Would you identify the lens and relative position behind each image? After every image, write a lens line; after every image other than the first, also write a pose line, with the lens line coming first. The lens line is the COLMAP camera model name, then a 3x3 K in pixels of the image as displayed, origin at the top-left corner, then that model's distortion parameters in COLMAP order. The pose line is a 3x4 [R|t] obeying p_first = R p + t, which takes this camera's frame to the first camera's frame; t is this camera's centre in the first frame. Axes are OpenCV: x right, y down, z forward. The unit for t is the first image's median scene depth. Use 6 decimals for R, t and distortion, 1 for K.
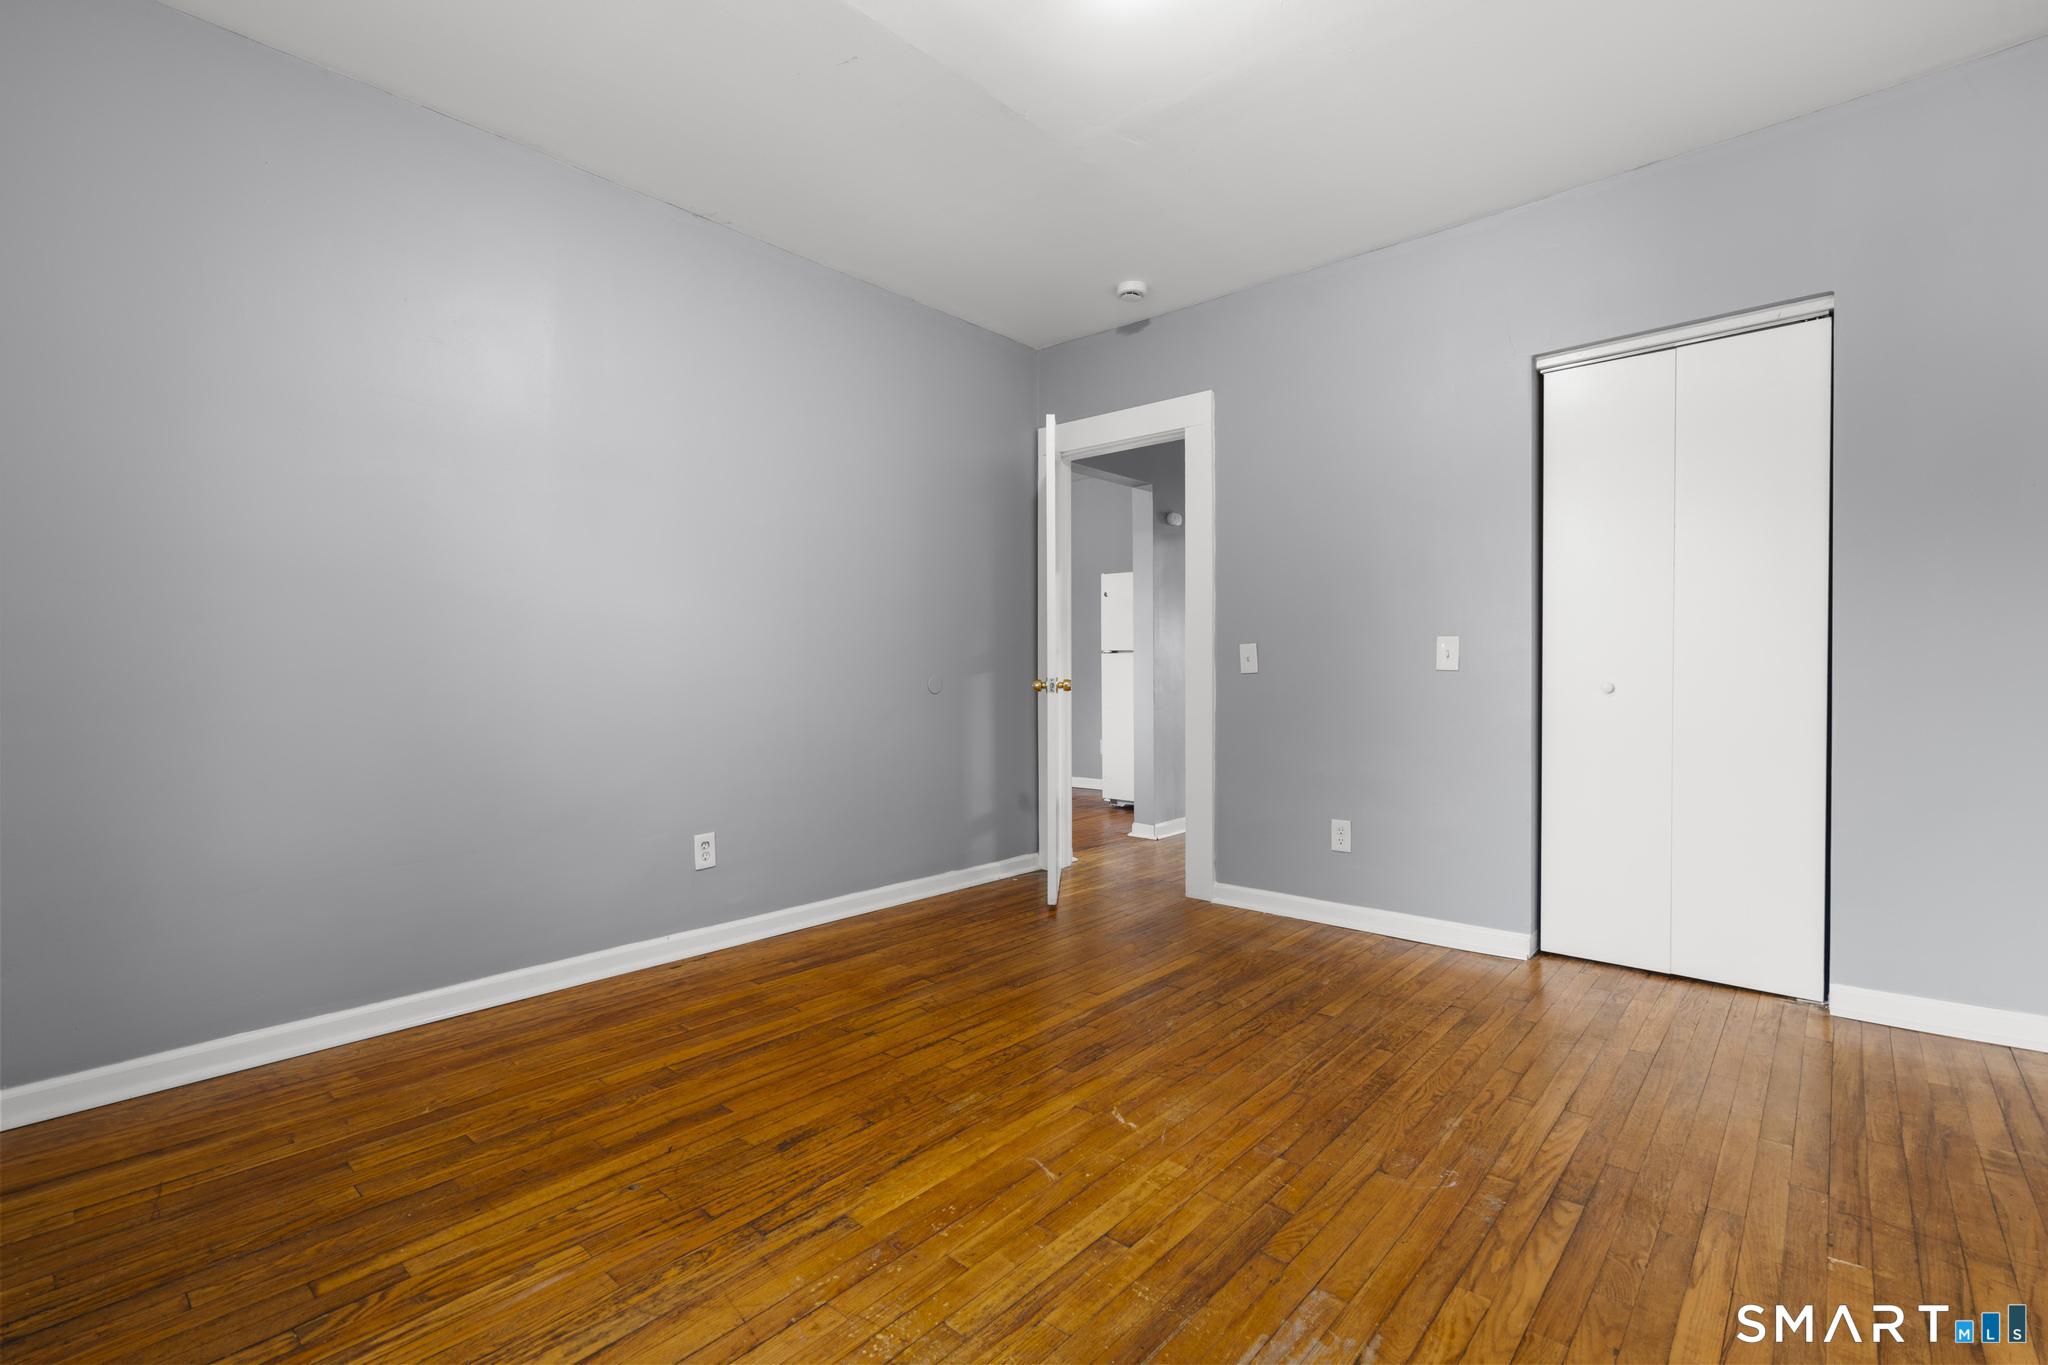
lens RADIAL K [[952.9, 0, 1024.0], [0, 952.9, 682.5], [0, 0, 1]] dist [-0.001195, 0.001273]
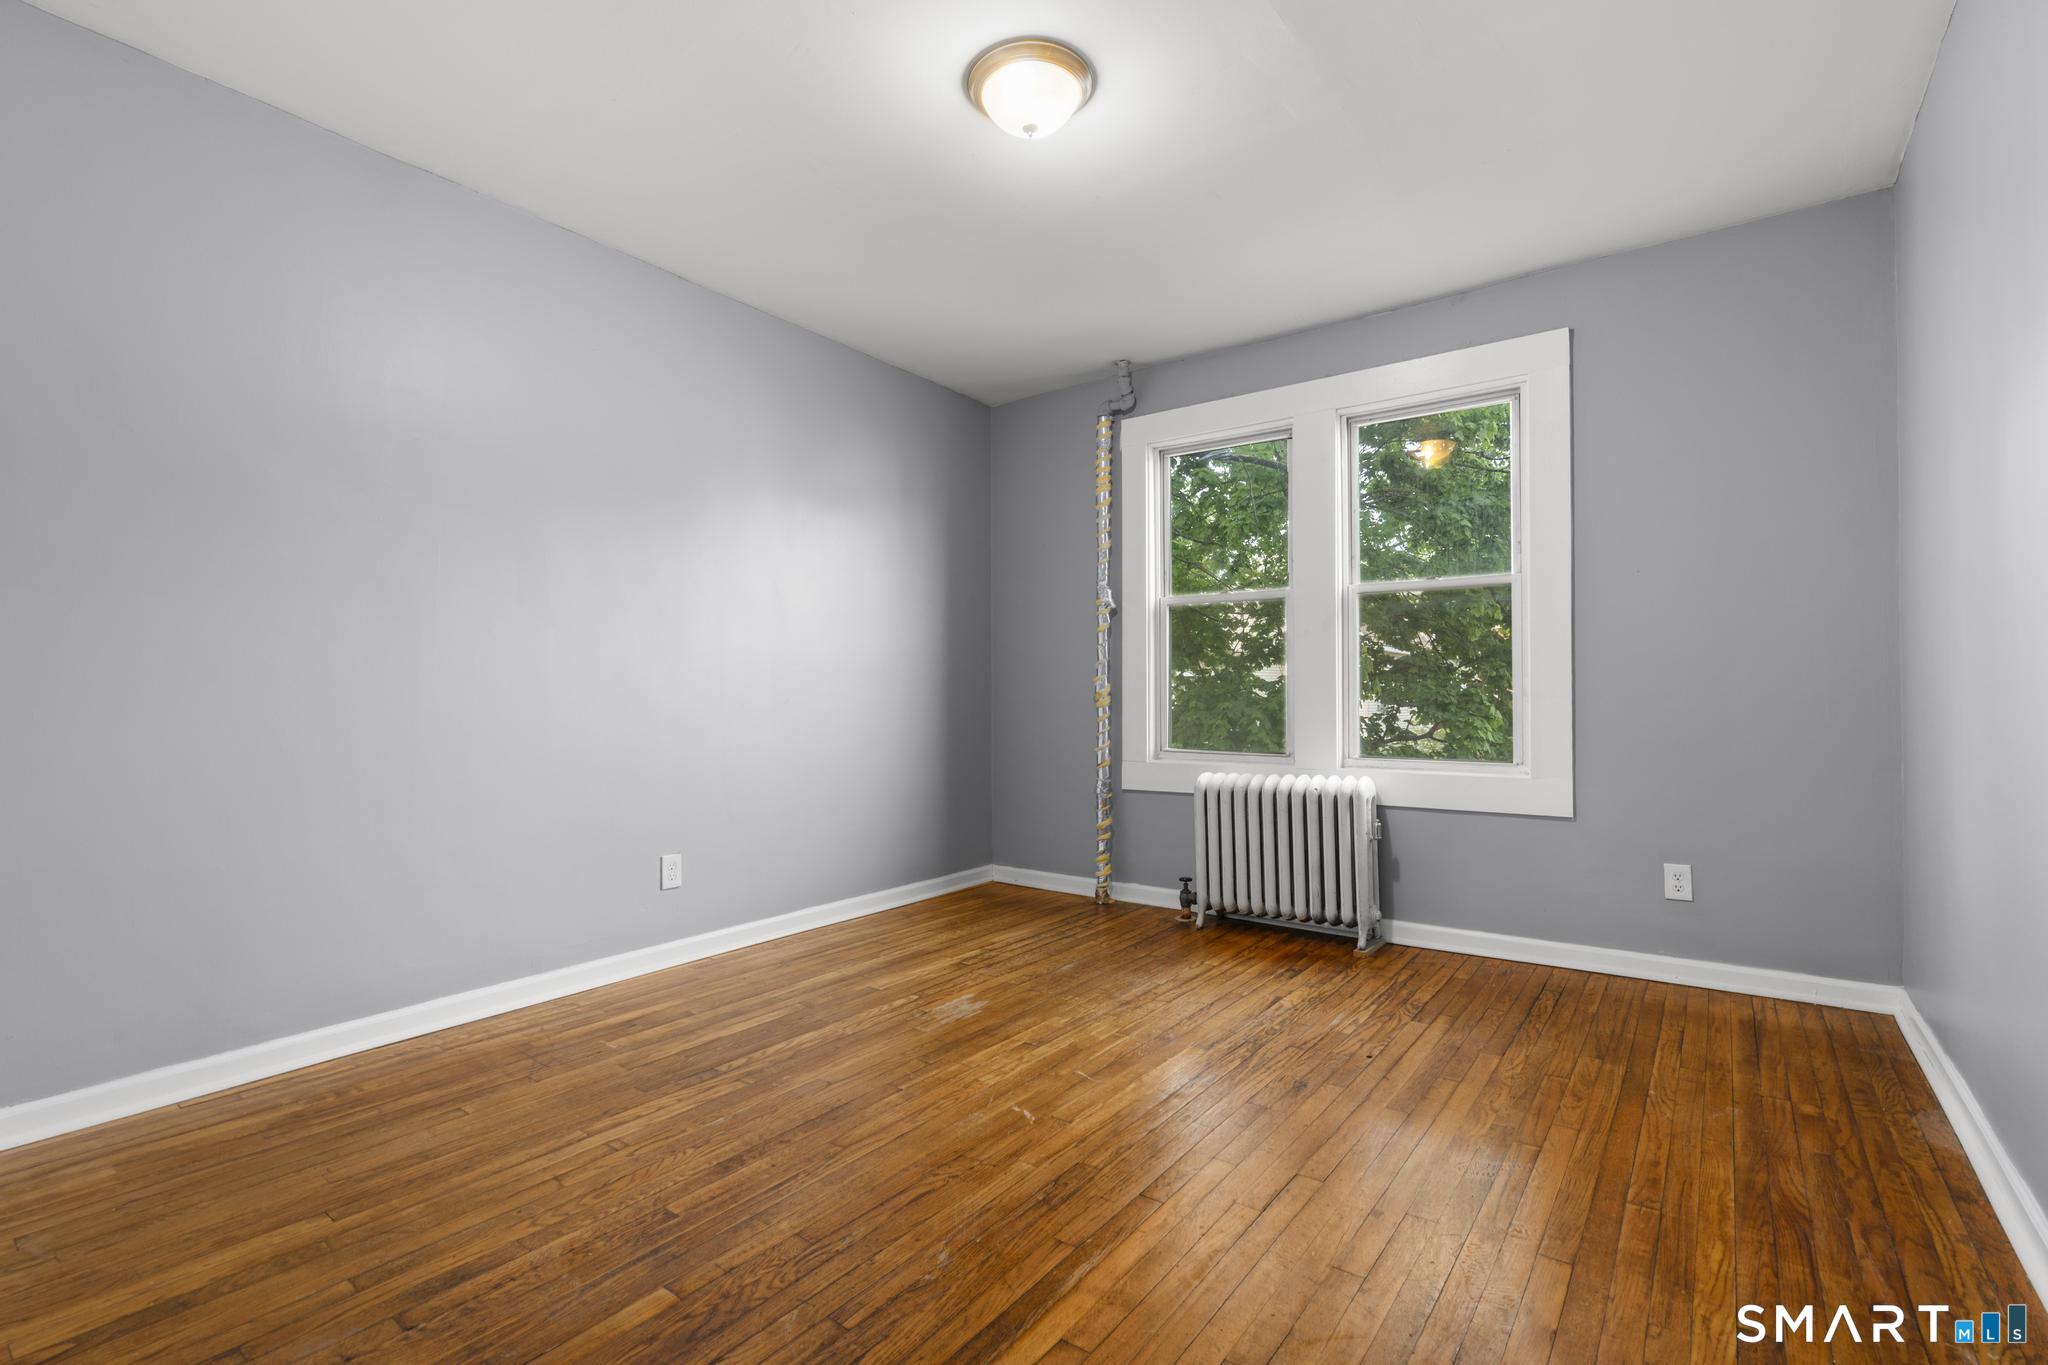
lens RADIAL K [[921.3, 0, 1033.4], [0, 921.3, 682.6], [0, 0, 1]] dist [-0.001989, 0.001324]
pose [[-0.996313, 0.006918, -0.085519, 0.180832], [0.006772, 0.999975, 0.002002, -0.034070], [0.085531, 0.001415, -0.996335, 2.049900]]
